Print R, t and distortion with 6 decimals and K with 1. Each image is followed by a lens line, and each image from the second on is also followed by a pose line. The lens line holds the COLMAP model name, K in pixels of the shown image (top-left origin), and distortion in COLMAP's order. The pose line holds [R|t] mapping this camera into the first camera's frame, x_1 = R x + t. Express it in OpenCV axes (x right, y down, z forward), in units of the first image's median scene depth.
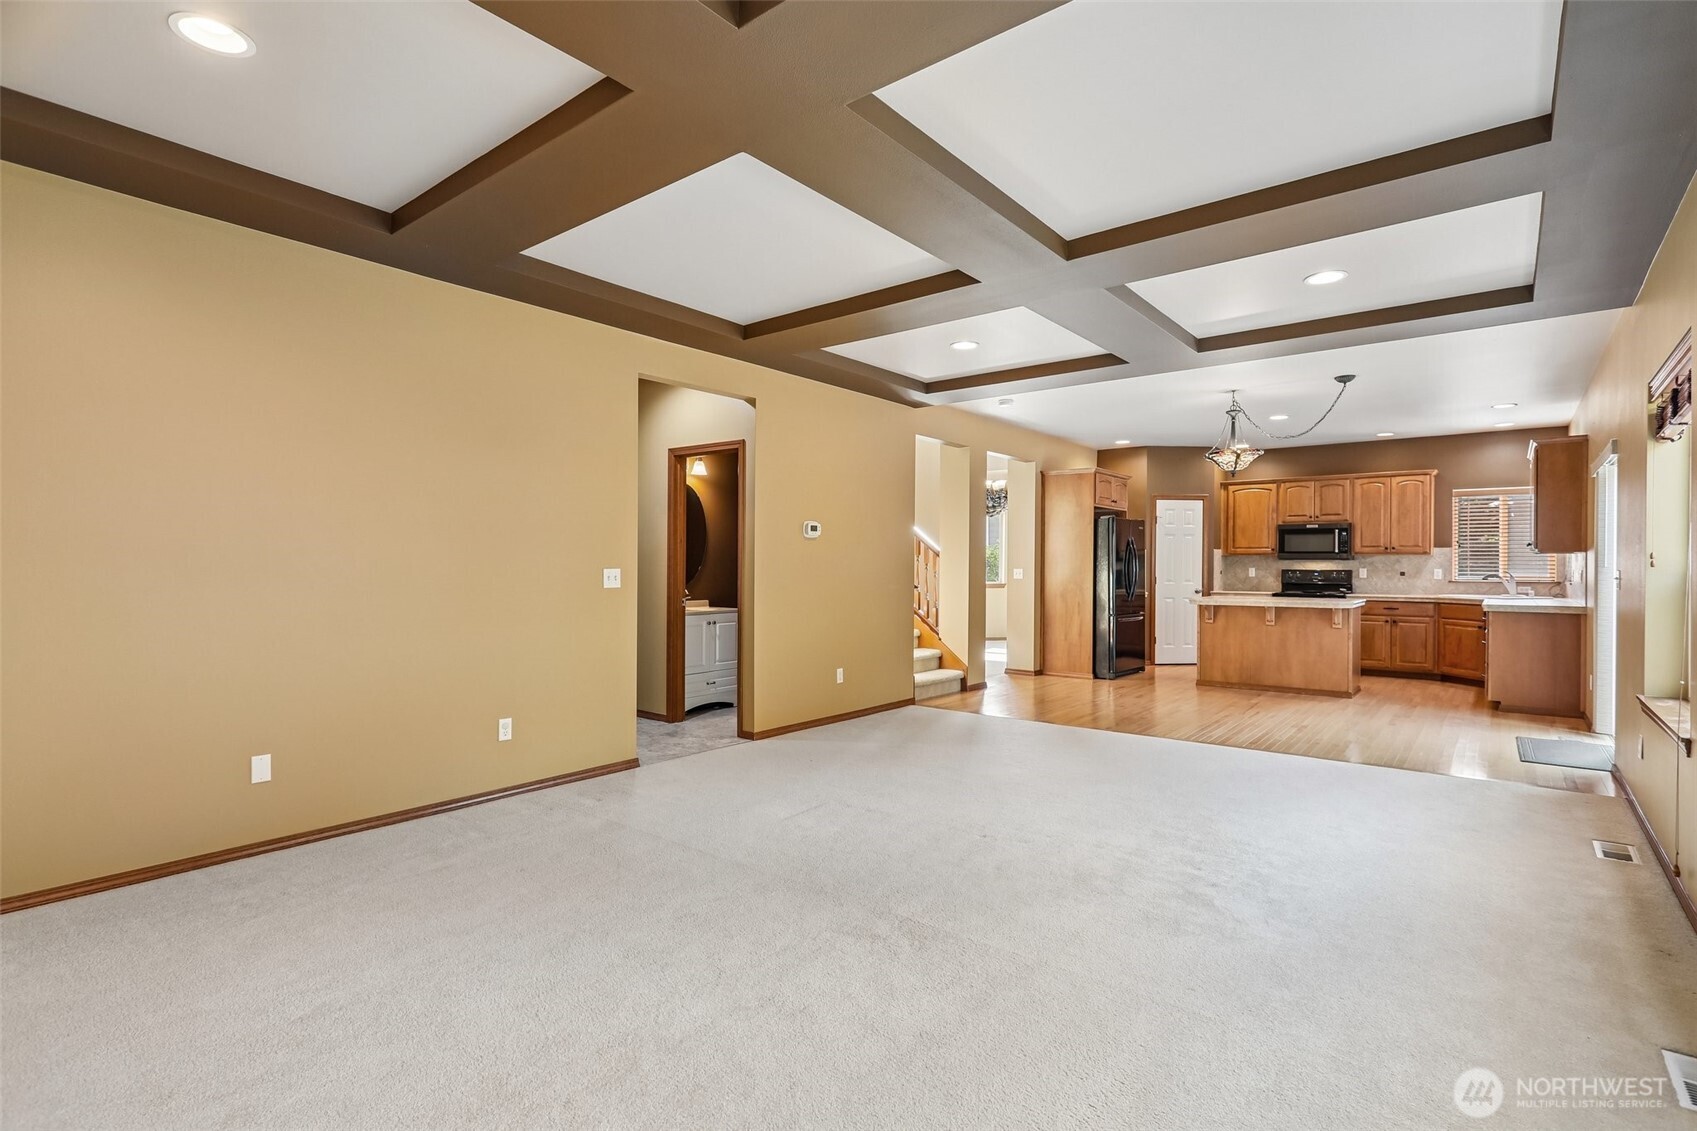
lens RADIAL K [[815.5, 0, 842.7], [0, 815.5, 572.8], [0, 0, 1]] dist [-0.006476, 0.001877]
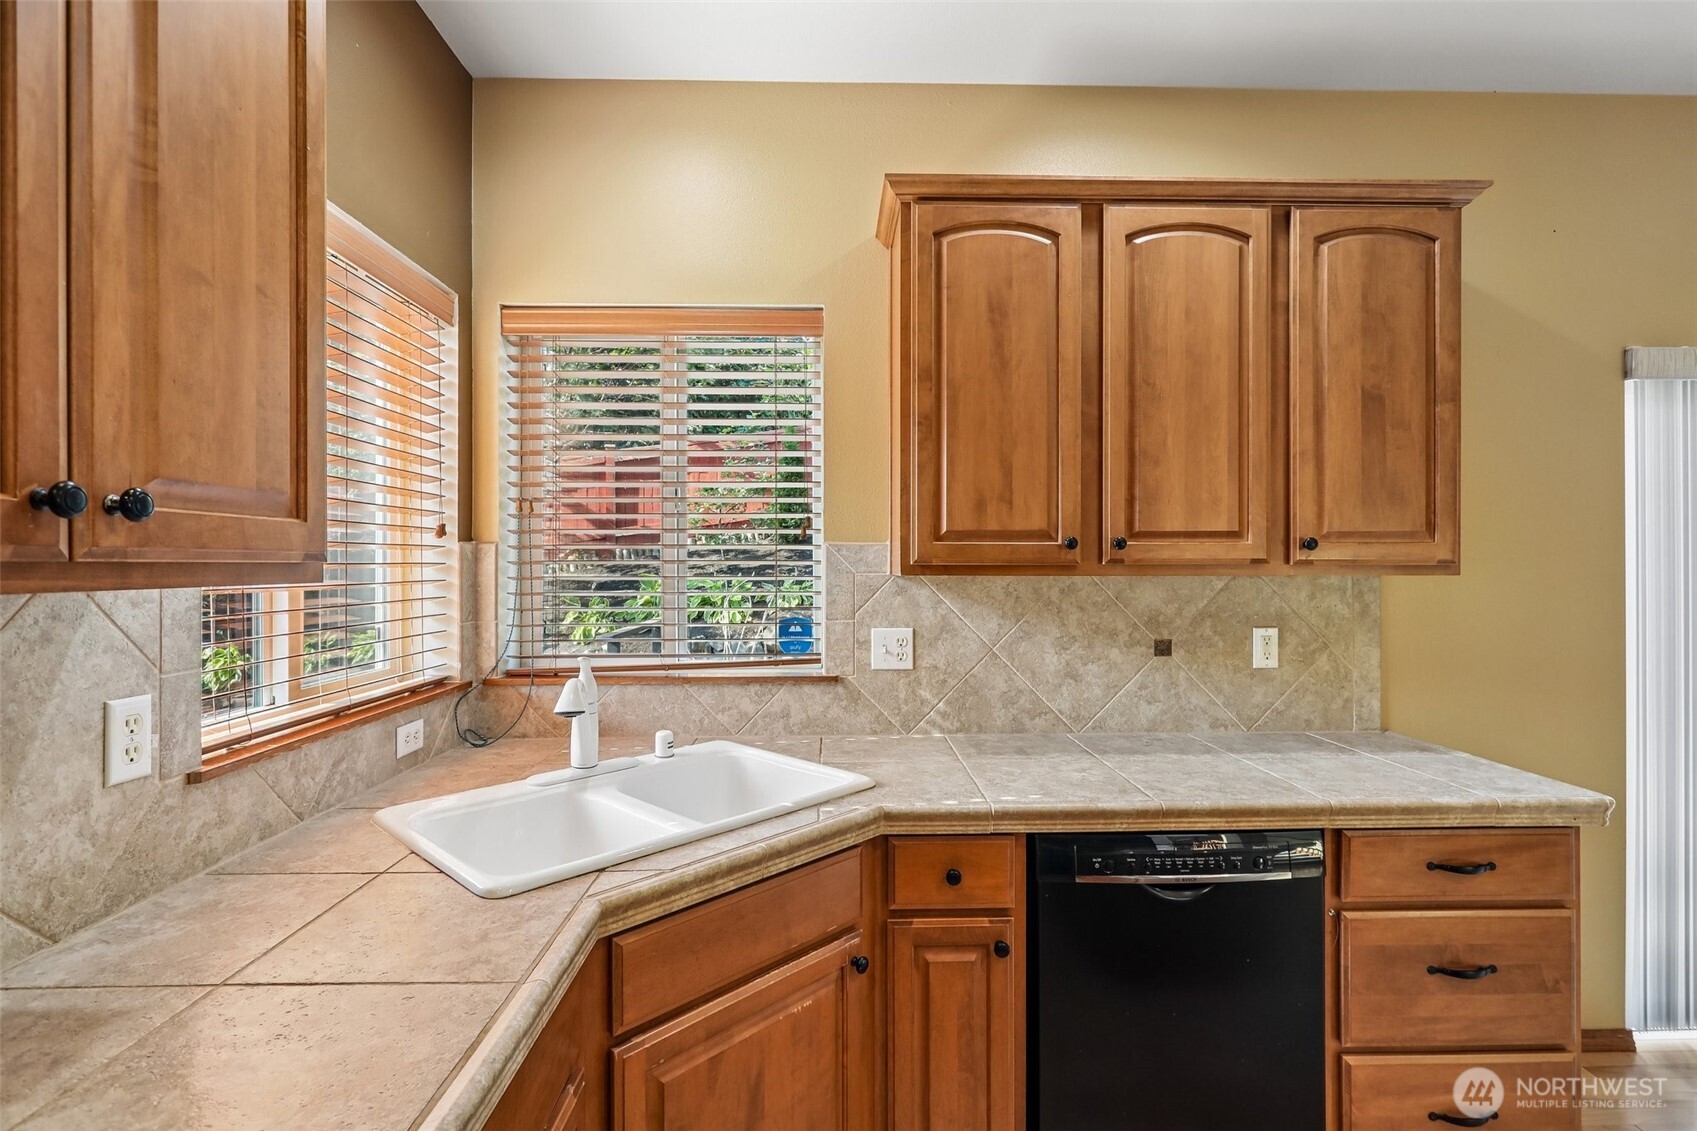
lens RADIAL K [[815.5, 0, 857.1], [0, 815.5, 564.0], [0, 0, 1]] dist [-0.006476, 0.001877]
pose [[-0.650902, 0.000271, 0.759162, 0.555809], [0.010551, 0.999907, 0.008690, -0.023840], [-0.759089, 0.013666, -0.650844, 0.972721]]
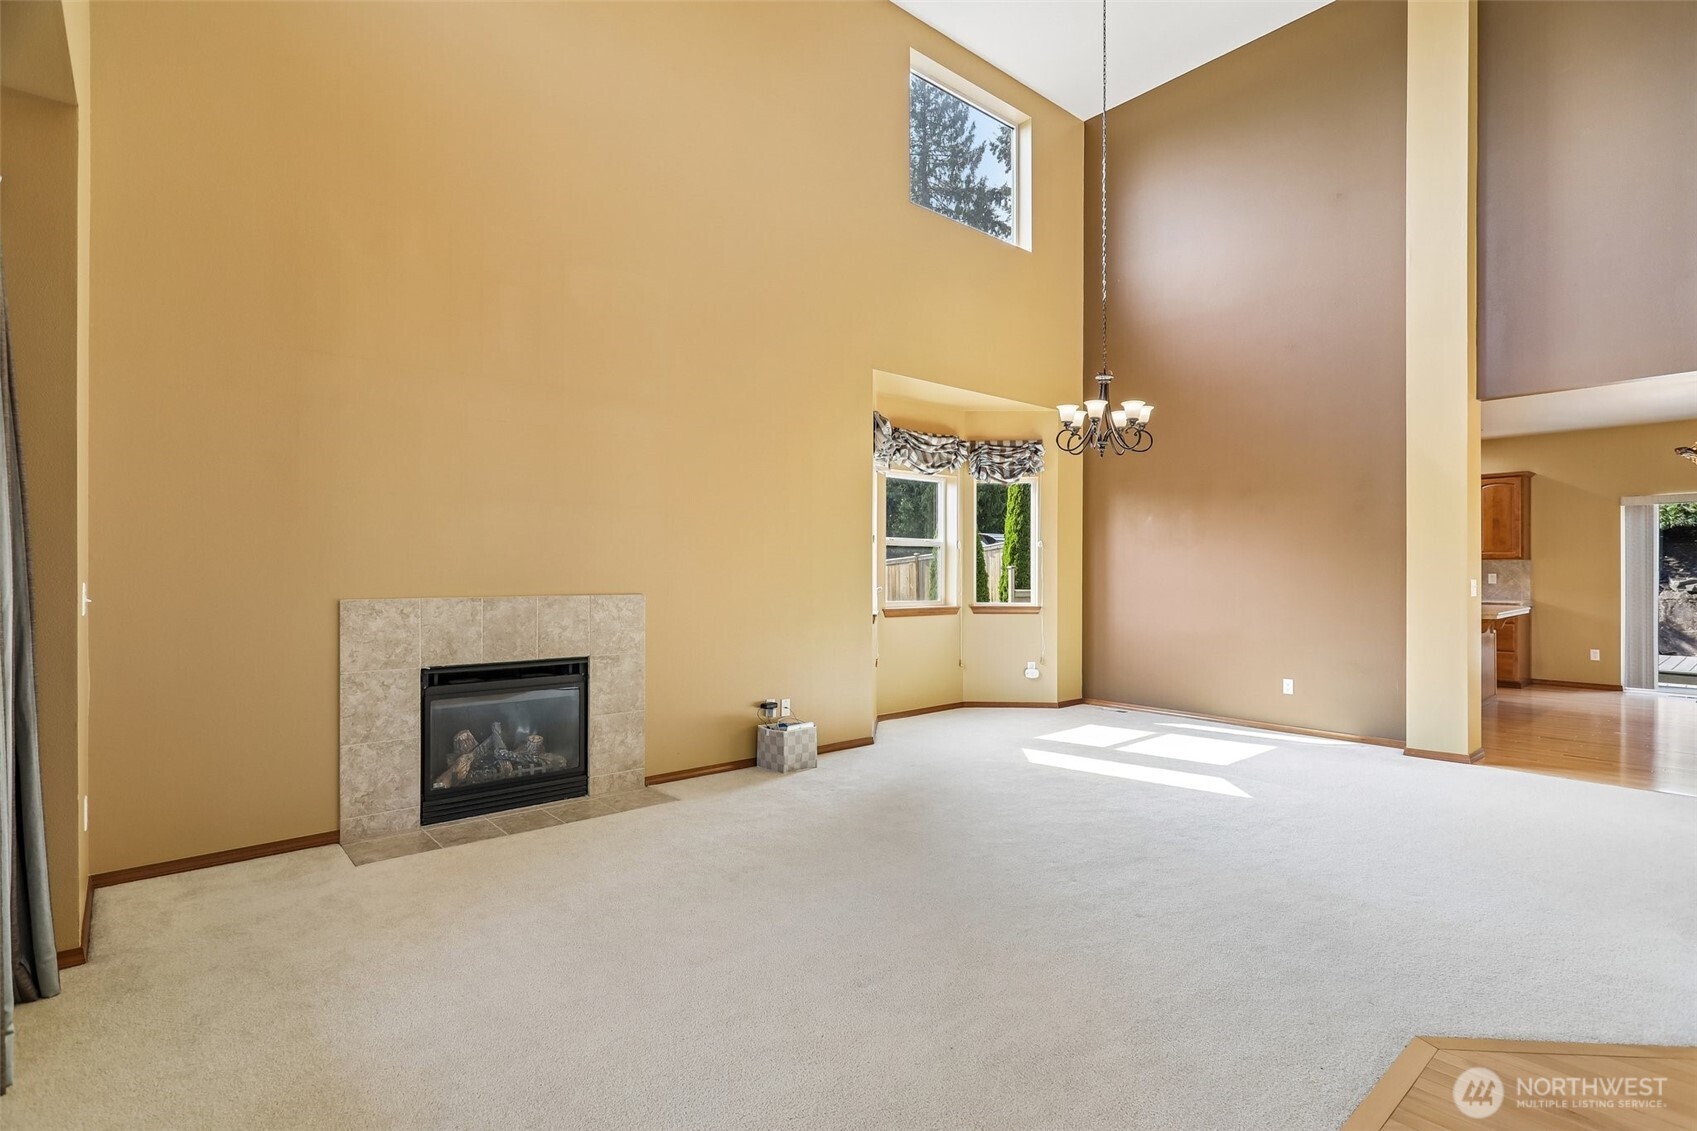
lens RADIAL K [[855.7, 0, 848.8], [0, 855.7, 565.5], [0, 0, 1]] dist [0.014578, -0.000018]
pose [[0.160412, 0.002961, 0.987046, -0.469165], [0.015404, 0.999866, -0.005503, -0.017338], [-0.986930, 0.016087, 0.160345, 1.312686]]
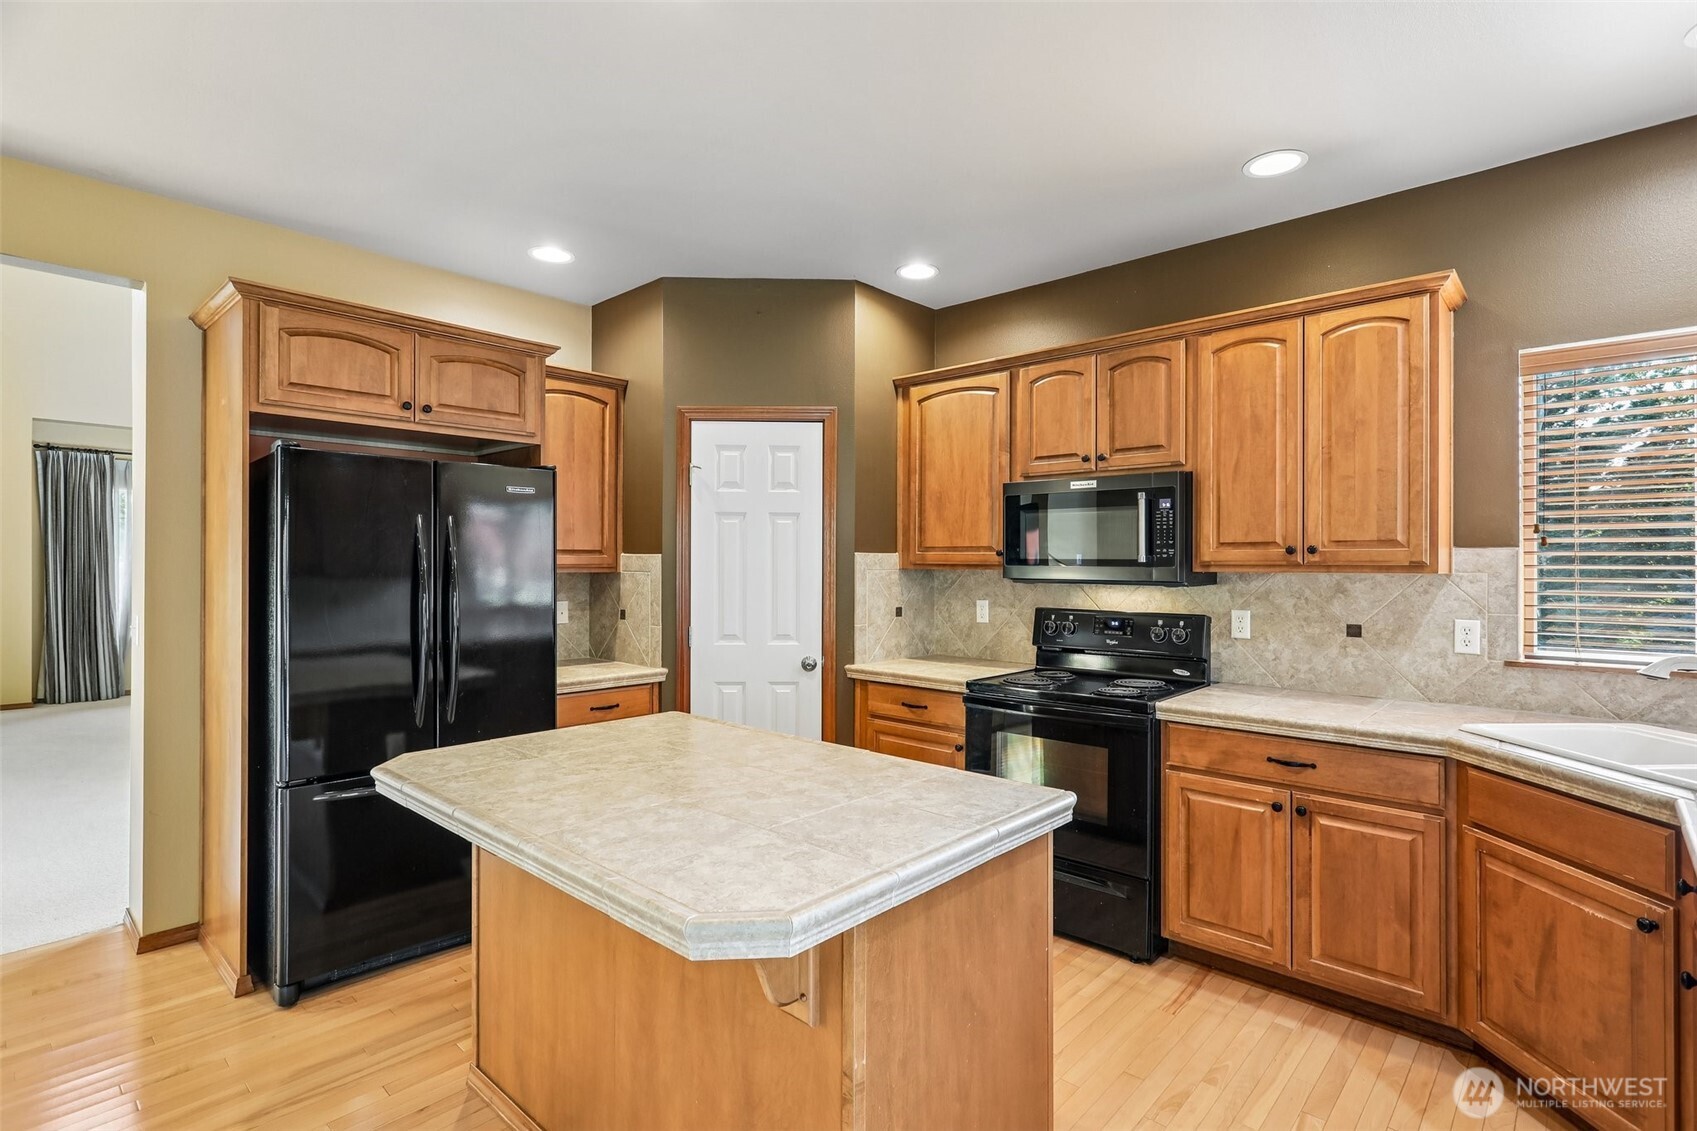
lens RADIAL K [[815.5, 0, 846.5], [0, 815.5, 563.2], [0, 0, 1]] dist [-0.006476, 0.001877]
pose [[0.998219, -0.000103, -0.059660, 0.510113], [-0.000567, 0.999937, -0.011214, -0.021364], [0.059657, 0.011228, 0.998156, 0.672260]]
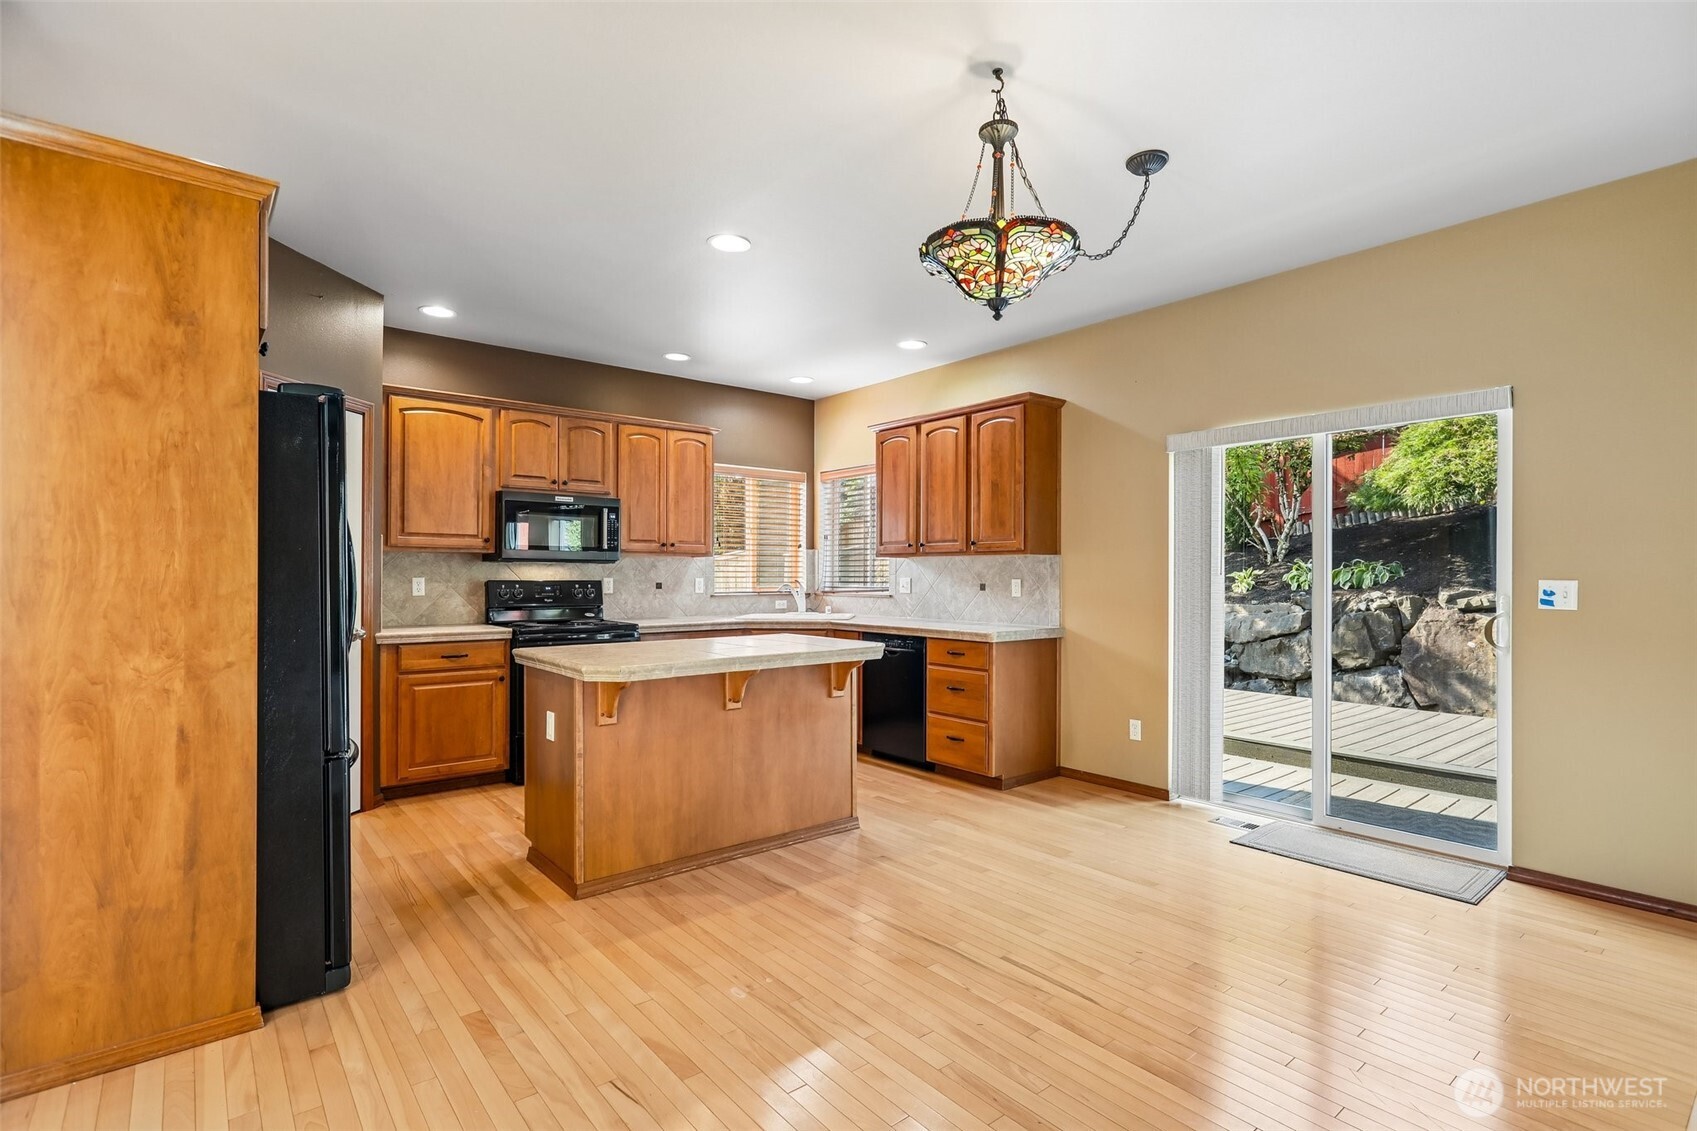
lens RADIAL K [[815.5, 0, 849.2], [0, 815.5, 576.4], [0, 0, 1]] dist [-0.006476, 0.001877]
pose [[0.203446, -0.002750, 0.979082, 0.093959], [0.010143, 0.999948, 0.000701, -0.005081], [-0.979034, 0.009788, 0.203463, 0.723576]]
